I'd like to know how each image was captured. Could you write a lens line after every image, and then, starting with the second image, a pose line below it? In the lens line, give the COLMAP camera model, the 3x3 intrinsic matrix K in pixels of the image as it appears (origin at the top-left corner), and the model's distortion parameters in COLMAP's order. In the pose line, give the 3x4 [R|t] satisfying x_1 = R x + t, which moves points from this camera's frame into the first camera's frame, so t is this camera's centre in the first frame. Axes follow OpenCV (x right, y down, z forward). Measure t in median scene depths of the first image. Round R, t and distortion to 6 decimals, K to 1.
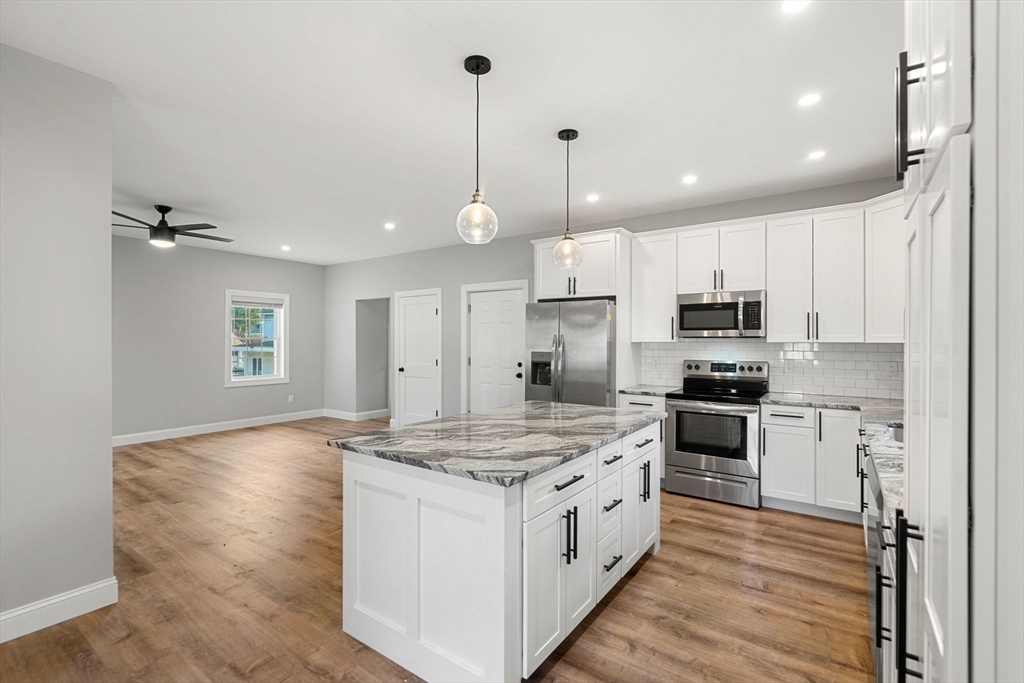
lens RADIAL K [[466.1, 0, 511.7], [0, 466.1, 338.8], [0, 0, 1]] dist [0.000929, 0.000196]
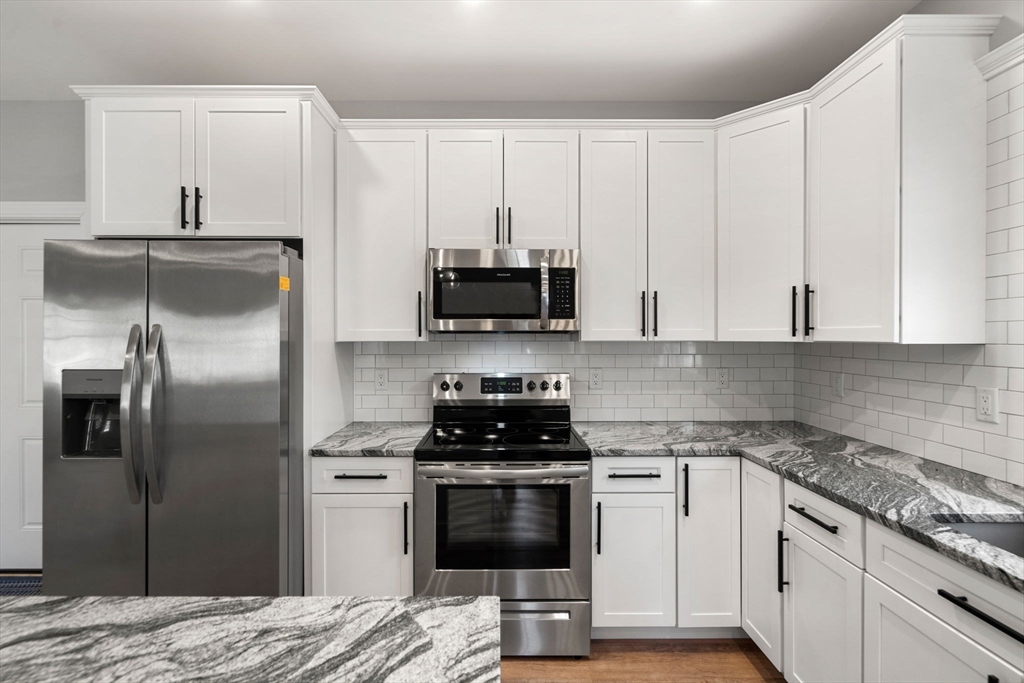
lens RADIAL K [[466.1, 0, 504.7], [0, 466.1, 339.9], [0, 0, 1]] dist [0.000929, 0.000196]
pose [[0.806661, -0.004420, 0.590998, 0.121797], [-0.000958, 0.999961, 0.008786, 0.000618], [-0.591014, -0.007653, 0.806625, 0.551374]]
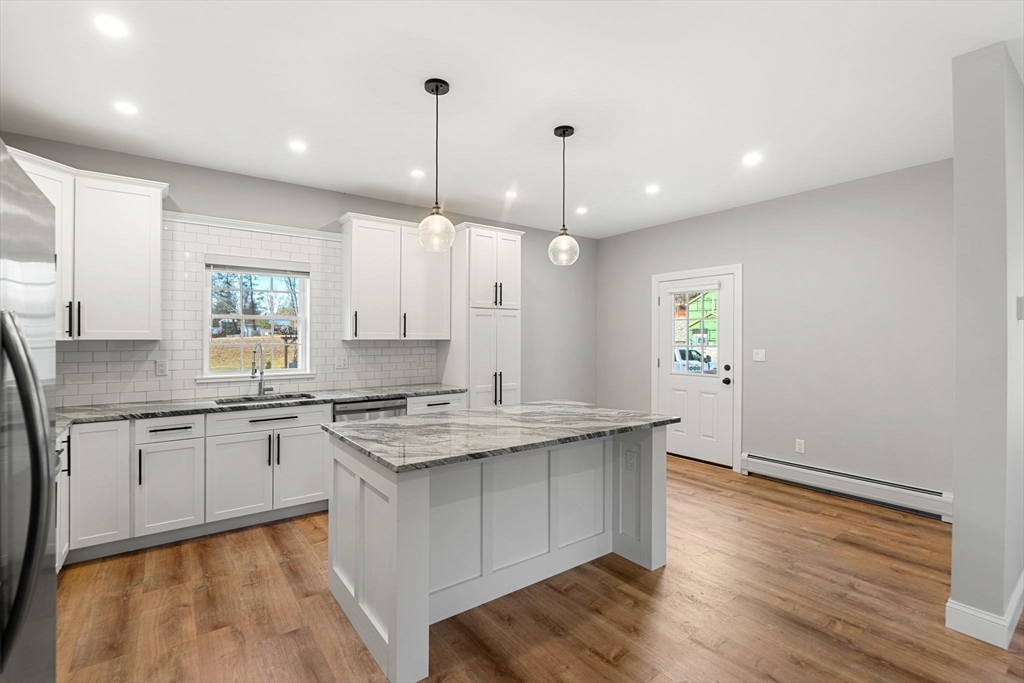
lens RADIAL K [[466.1, 0, 512.2], [0, 466.1, 335.8], [0, 0, 1]] dist [0.000929, 0.000196]
pose [[-0.953786, 0.000311, 0.300488, -0.177909], [-0.002338, 0.999962, -0.008457, 0.004644], [-0.300479, -0.008768, -0.953748, 1.217745]]
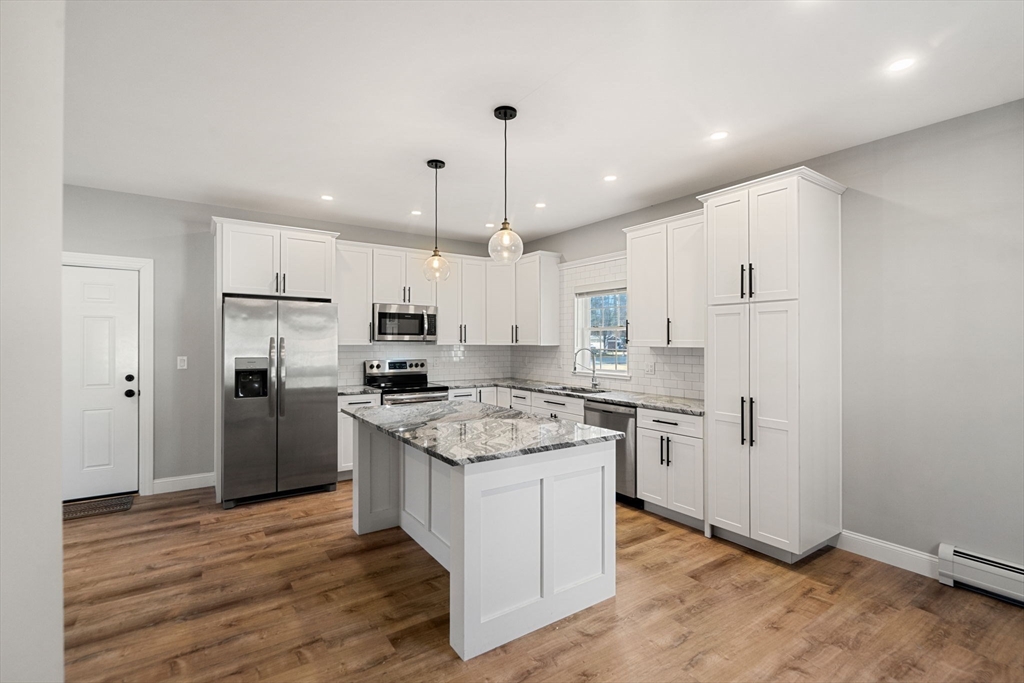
lens RADIAL K [[466.1, 0, 511.8], [0, 466.1, 341.9], [0, 0, 1]] dist [0.000929, 0.000196]
pose [[0.335516, 0.001034, 0.942034, -0.621112], [-0.006705, 0.999977, 0.001290, -0.004554], [-0.942011, -0.006749, 0.335515, 0.313613]]
